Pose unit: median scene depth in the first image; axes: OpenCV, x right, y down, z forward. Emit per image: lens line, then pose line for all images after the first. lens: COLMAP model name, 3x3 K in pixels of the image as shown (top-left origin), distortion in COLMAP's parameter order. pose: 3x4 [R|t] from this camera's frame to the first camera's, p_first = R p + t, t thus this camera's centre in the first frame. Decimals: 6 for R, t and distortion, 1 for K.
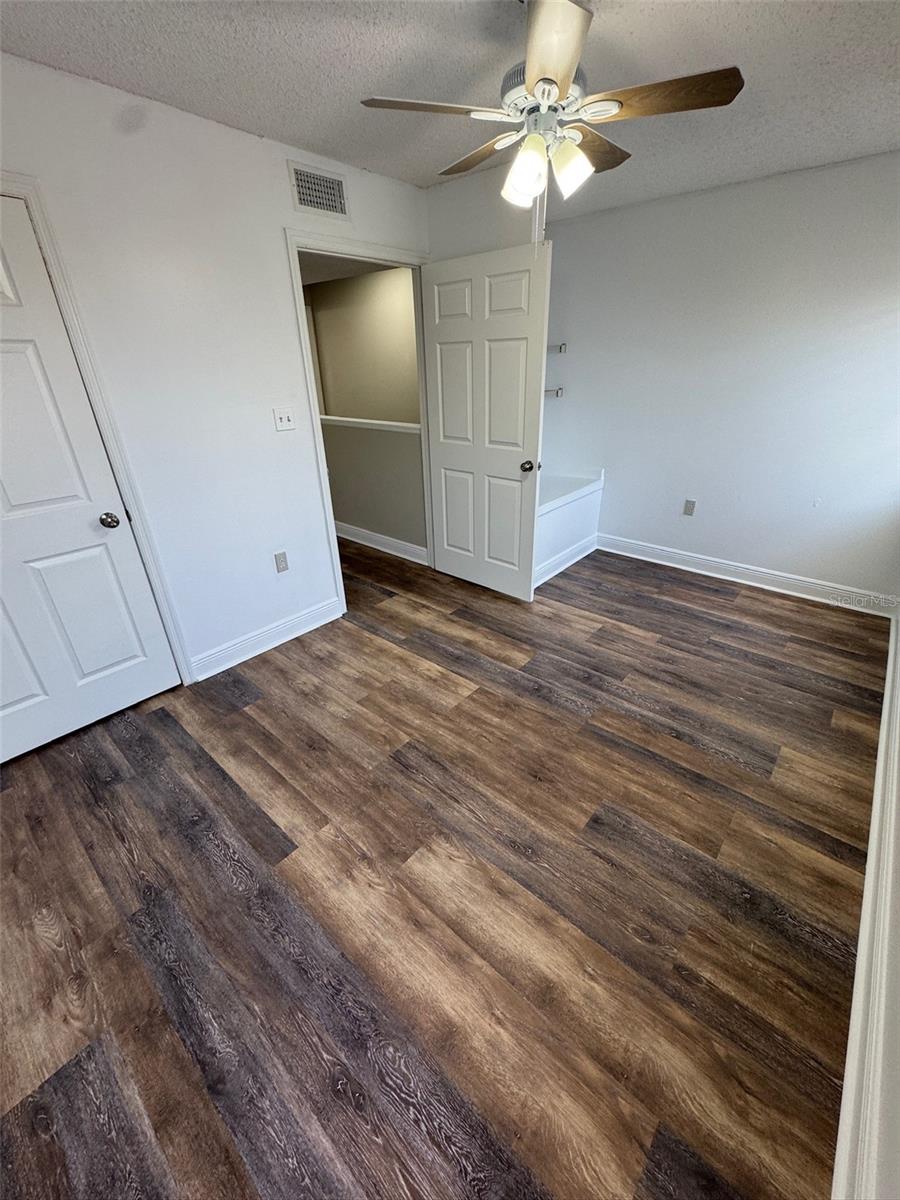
lens RADIAL K [[478.2, 0, 454.5], [0, 478.2, 597.1], [0, 0, 1]] dist [-0.003363, 0.000777]
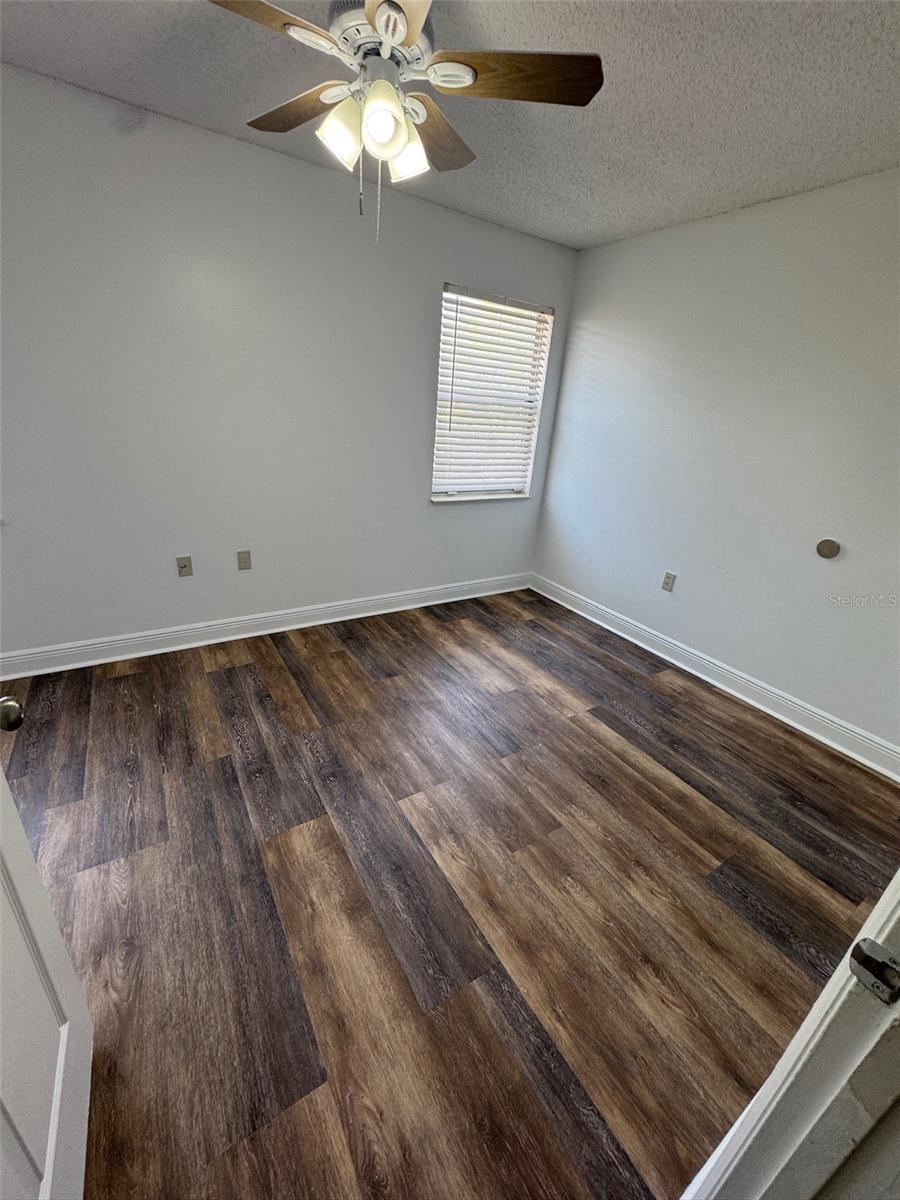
lens RADIAL K [[478.2, 0, 449.9], [0, 478.2, 598.4], [0, 0, 1]] dist [-0.003363, 0.000777]
pose [[-0.954229, -0.164961, 0.249470, -0.191966], [0.076473, 0.671824, 0.736752, -0.684844], [-0.289136, 0.722108, -0.628459, 1.475911]]
